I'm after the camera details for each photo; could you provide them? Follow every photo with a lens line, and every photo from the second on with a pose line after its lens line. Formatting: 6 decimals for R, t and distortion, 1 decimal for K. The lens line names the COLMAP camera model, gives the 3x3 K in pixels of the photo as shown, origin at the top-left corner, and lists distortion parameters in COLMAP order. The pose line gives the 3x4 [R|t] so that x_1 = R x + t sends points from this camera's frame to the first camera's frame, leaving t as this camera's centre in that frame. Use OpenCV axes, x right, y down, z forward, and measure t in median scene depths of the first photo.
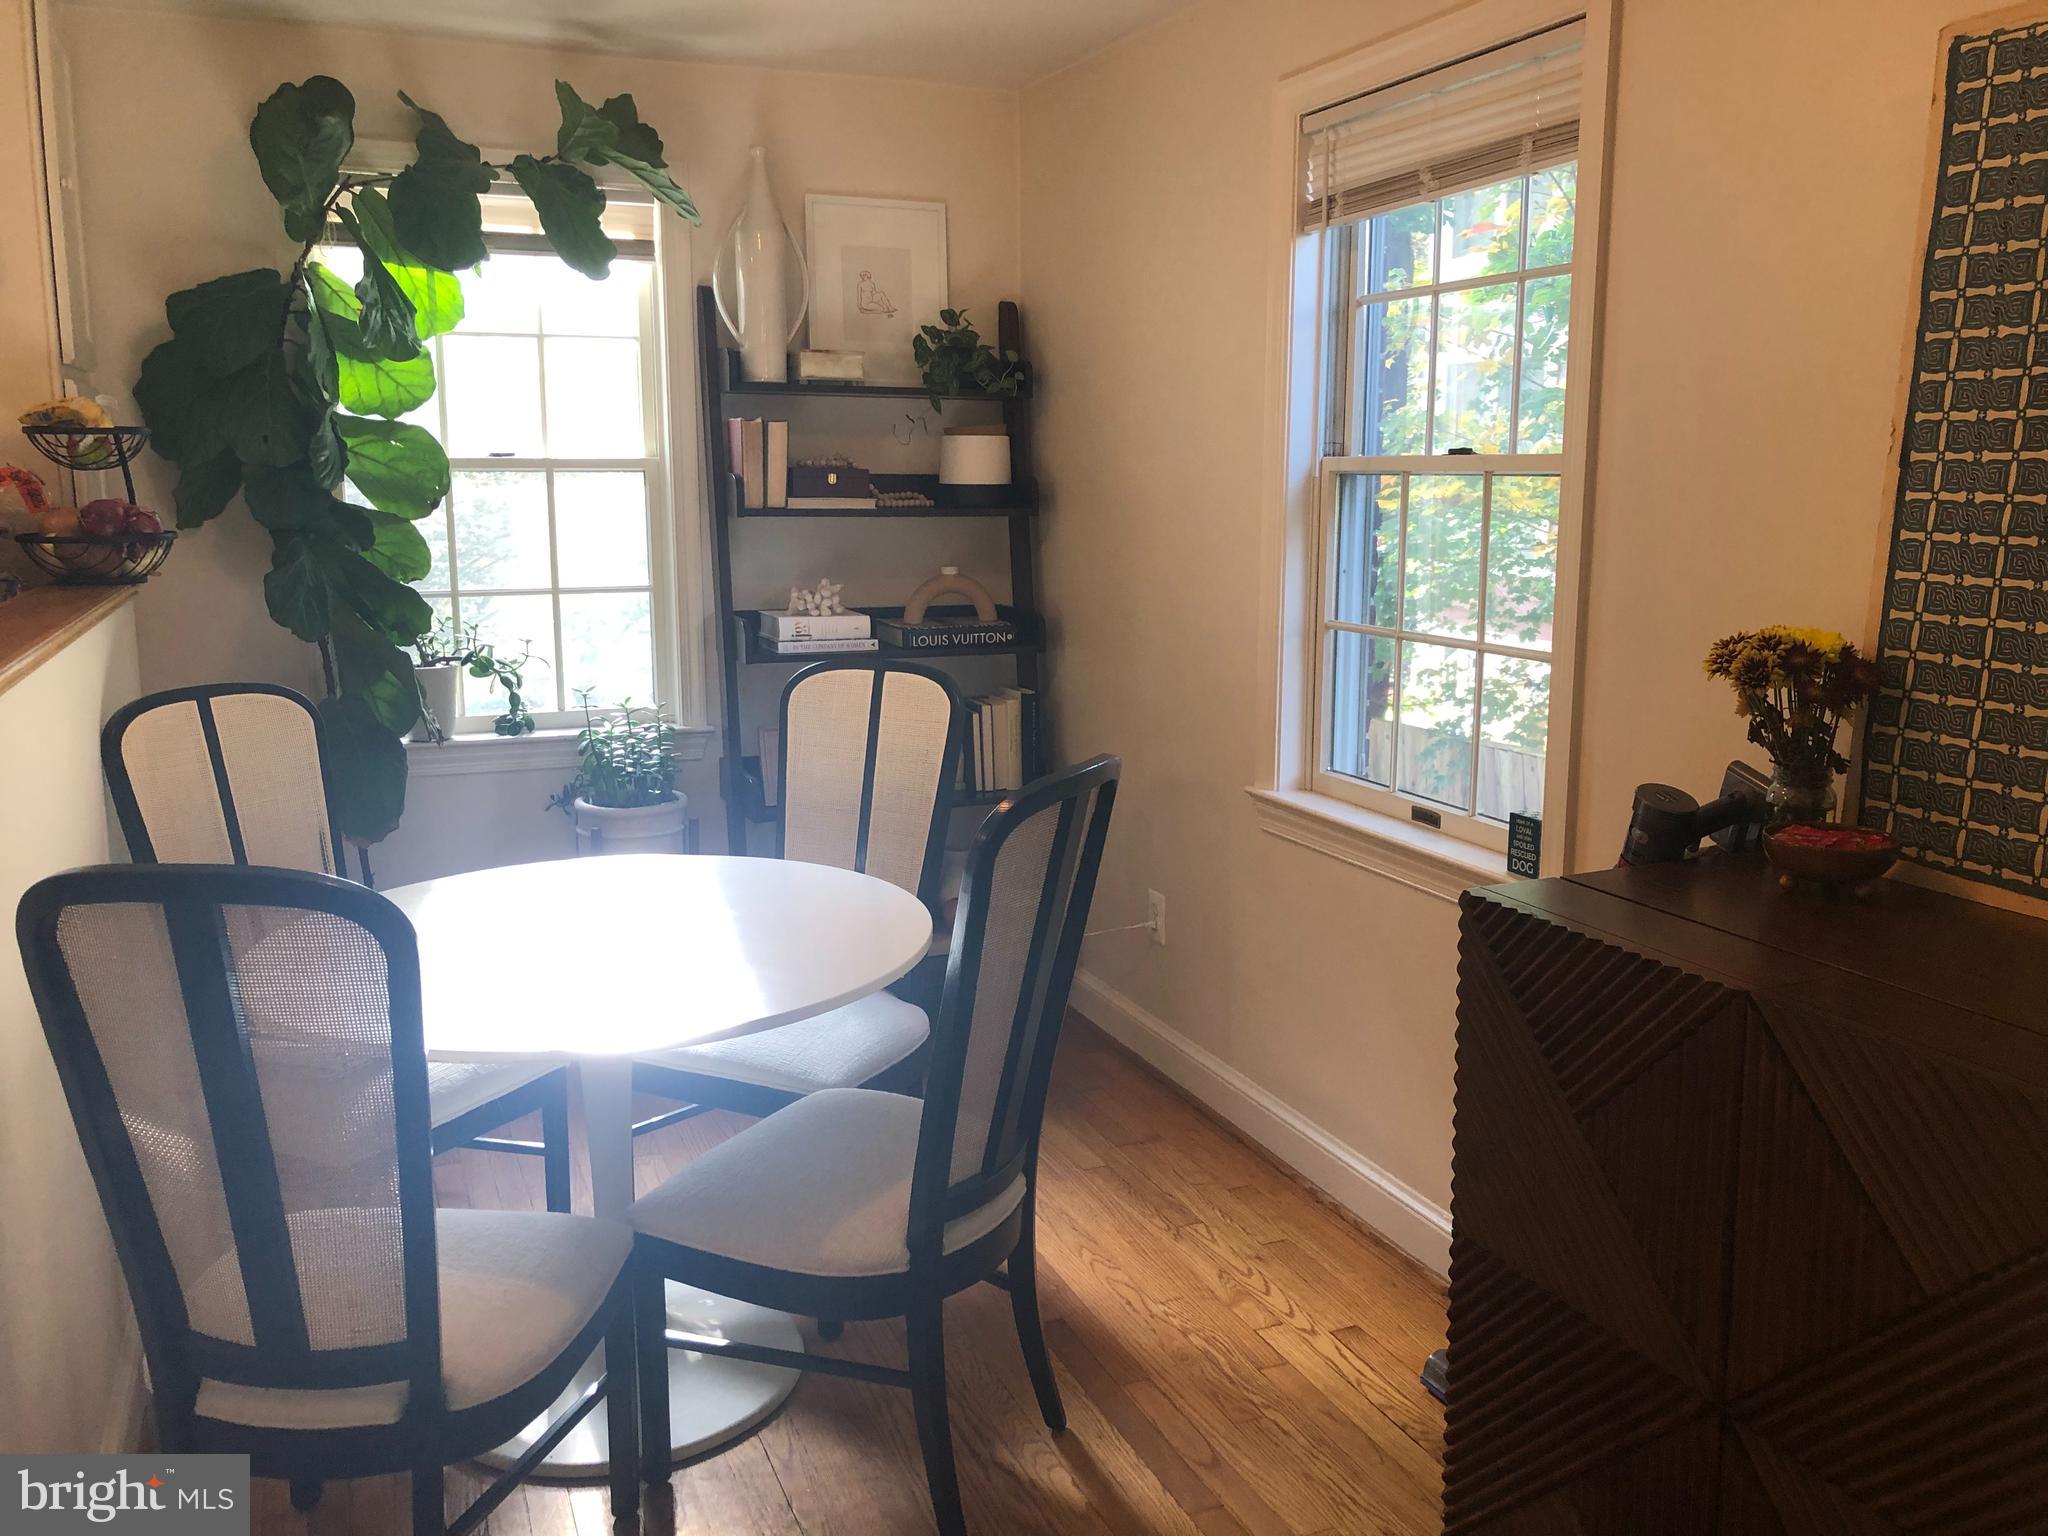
lens RADIAL K [[1680.9, 0, 1036.4], [0, 1680.9, 747.6], [0, 0, 1]] dist [0.025496, -0.016788]
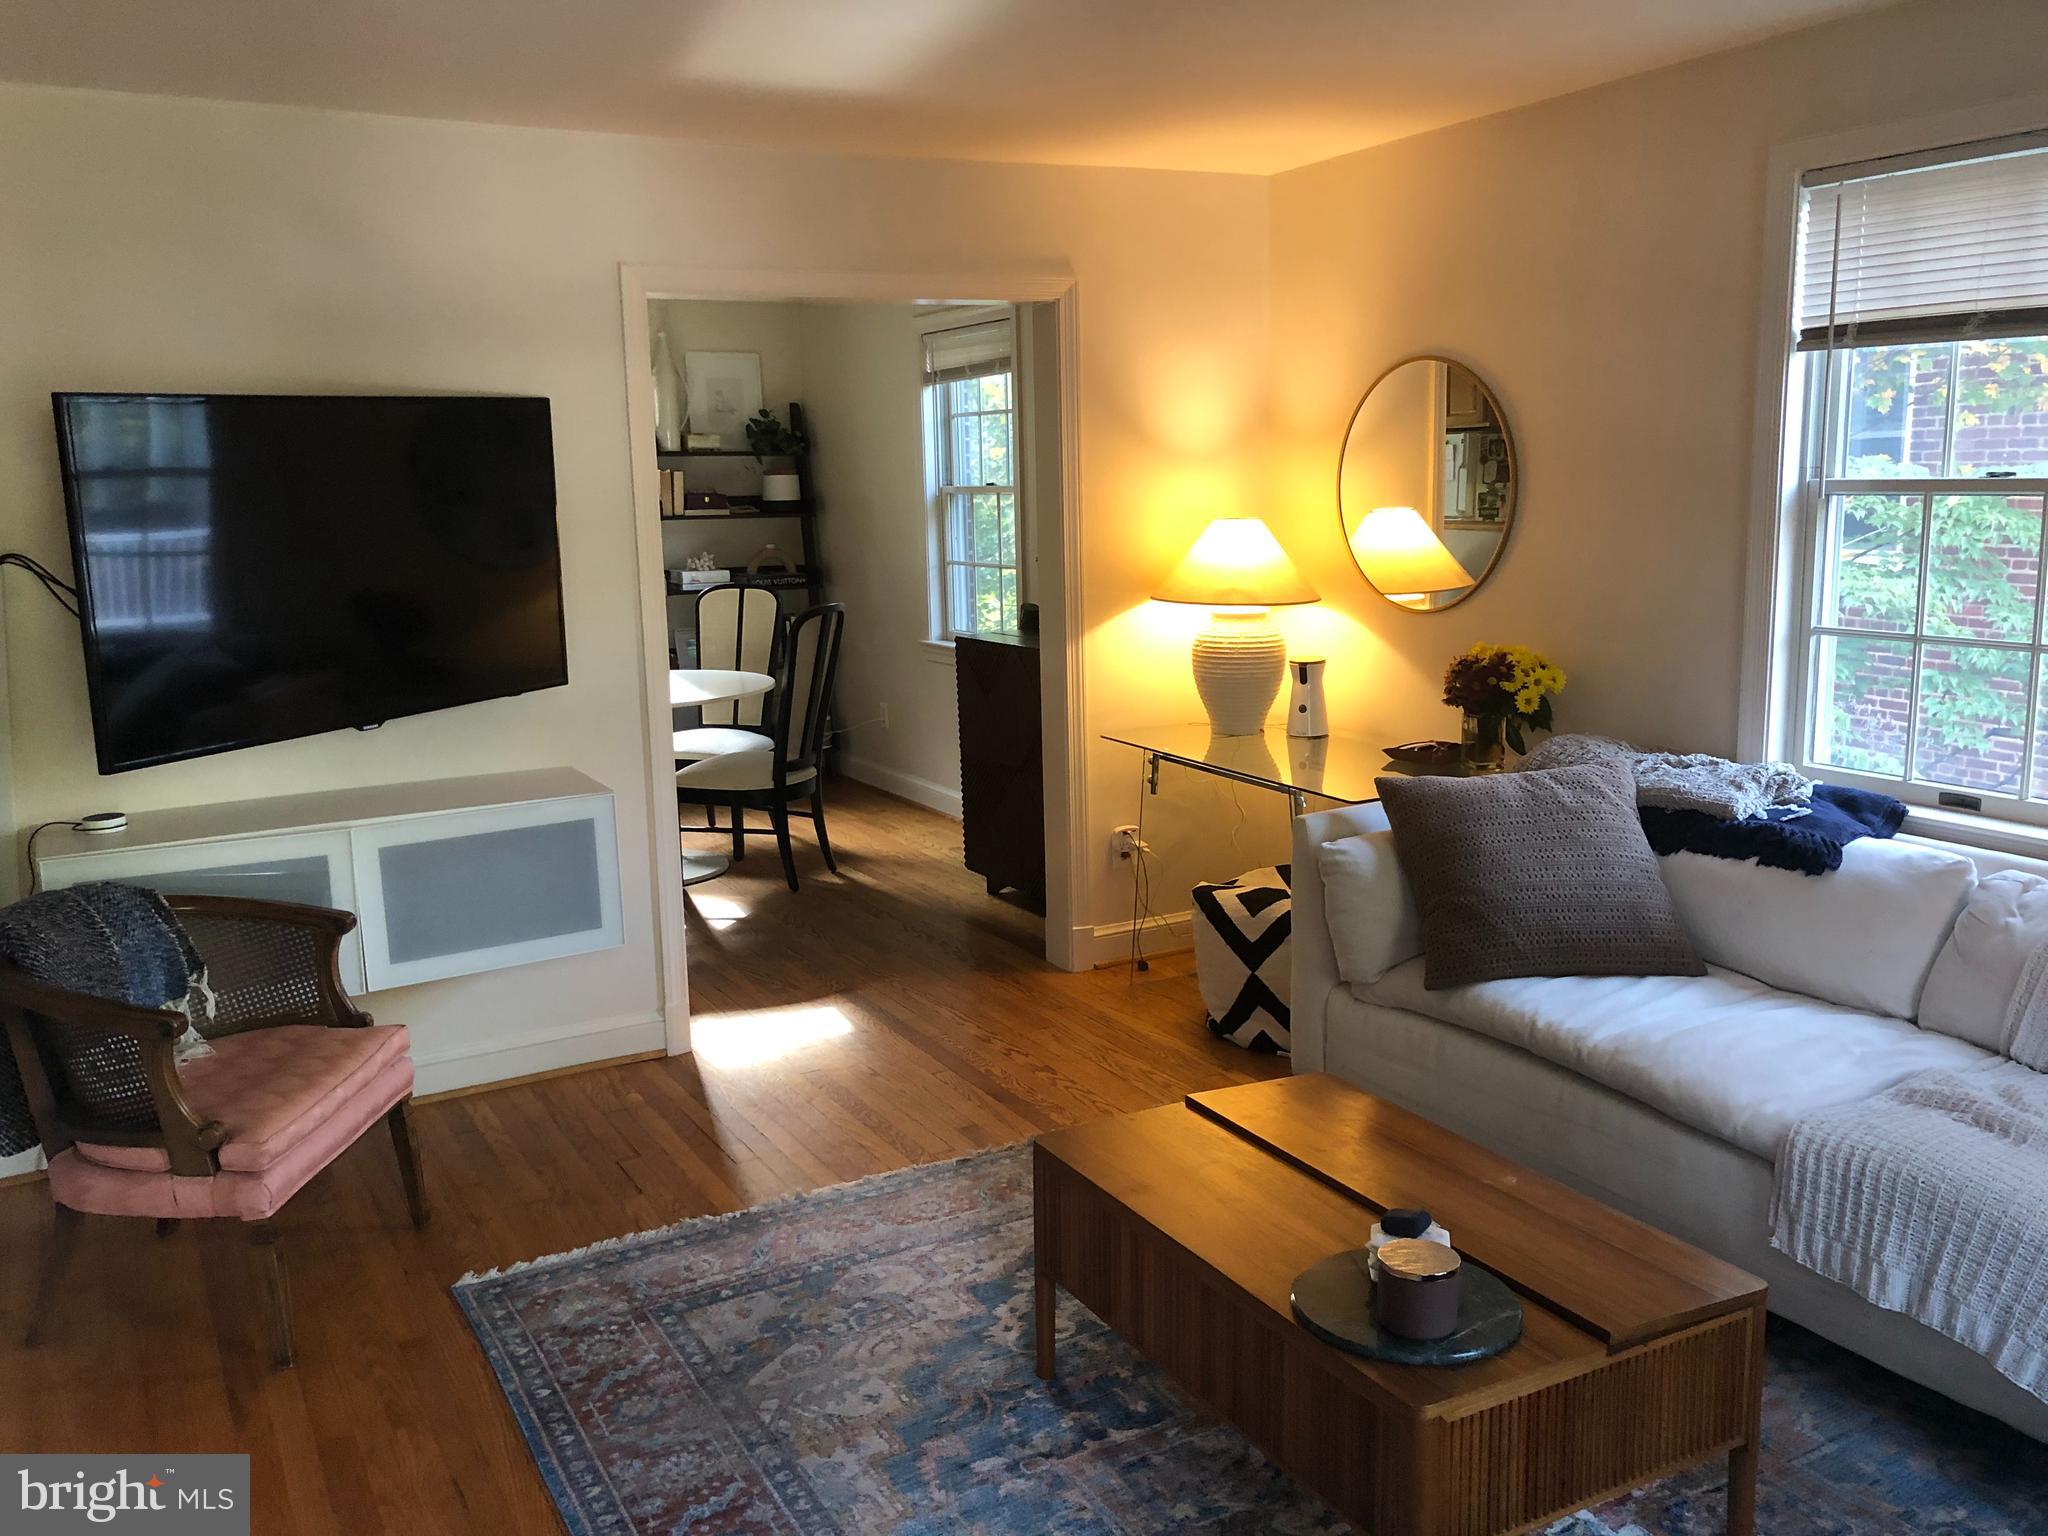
lens RADIAL K [[1680.9, 0, 1014.2], [0, 1680.9, 744.9], [0, 0, 1]] dist [0.025496, -0.016788]
pose [[0.994034, -0.042249, 0.100558, 0.025713], [0.042673, 0.999087, -0.002073, 0.155833], [-0.100378, 0.006352, 0.994929, -1.060133]]
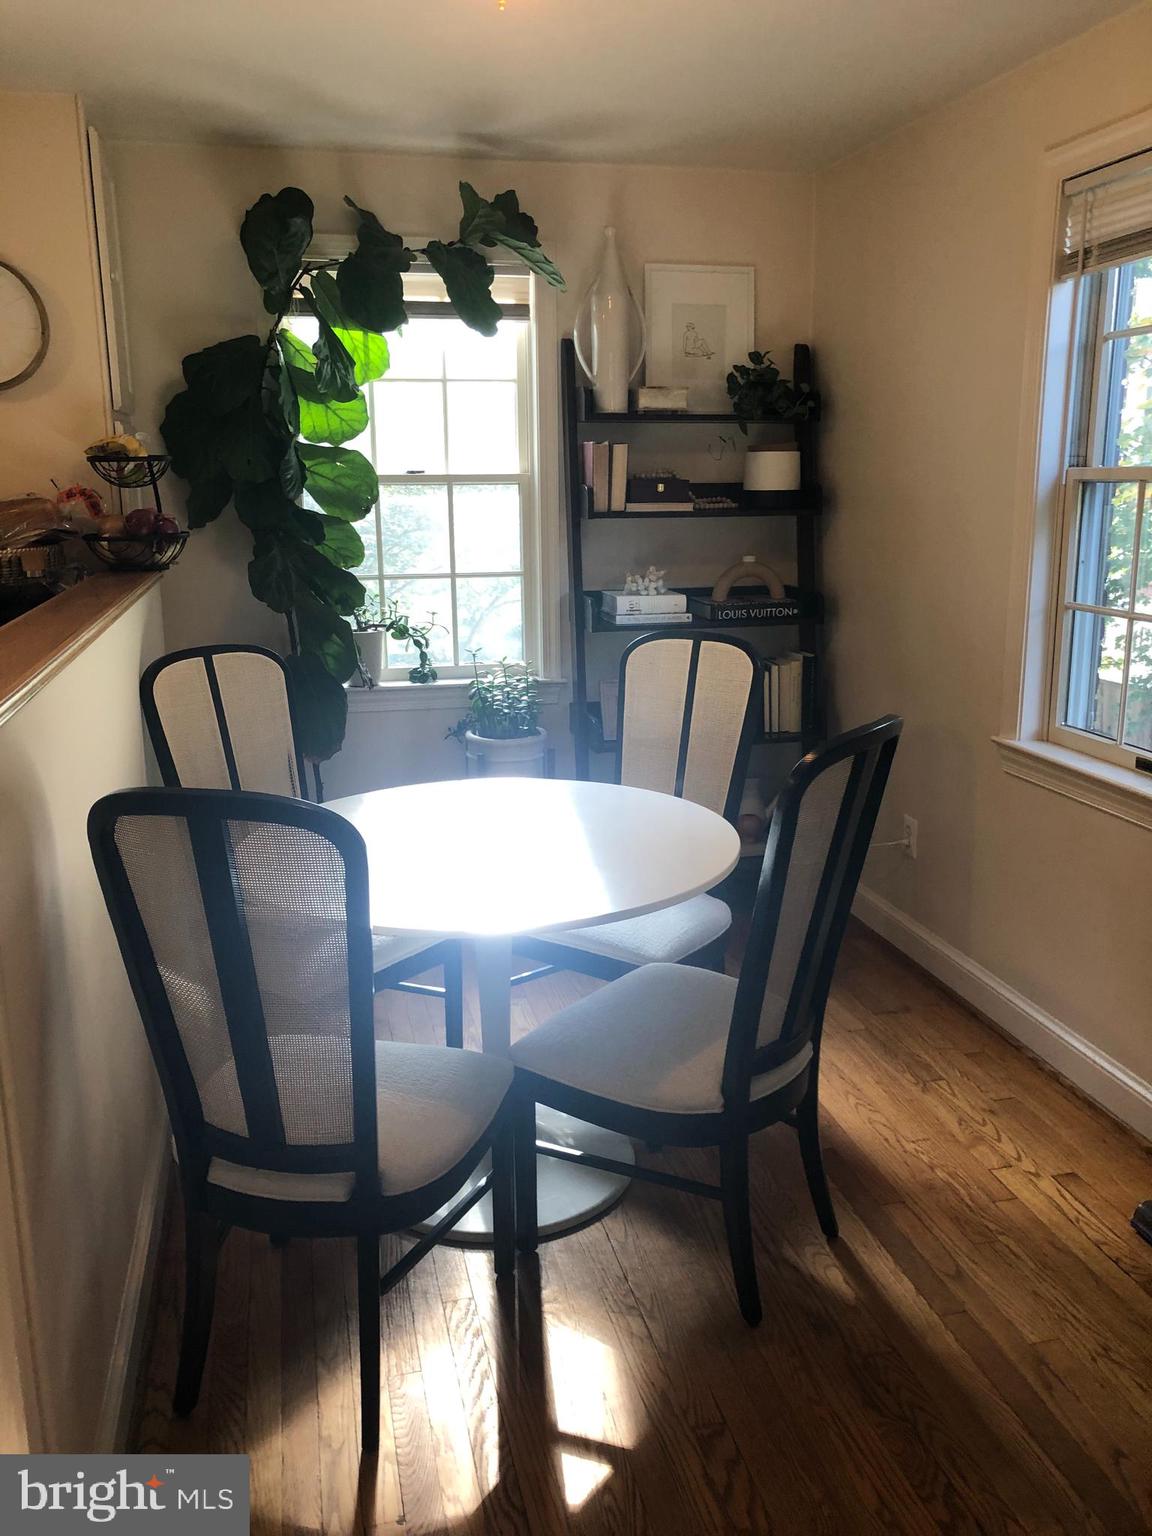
lens RADIAL K [[1260.7, 0, 583.9], [0, 1260.7, 759.5], [0, 0, 1]] dist [0.025496, -0.016788]
pose [[0.986282, 0.027320, -0.162795, -0.017939], [-0.017926, 0.998103, 0.058898, -0.008484], [0.164095, -0.055172, 0.984900, 0.026672]]
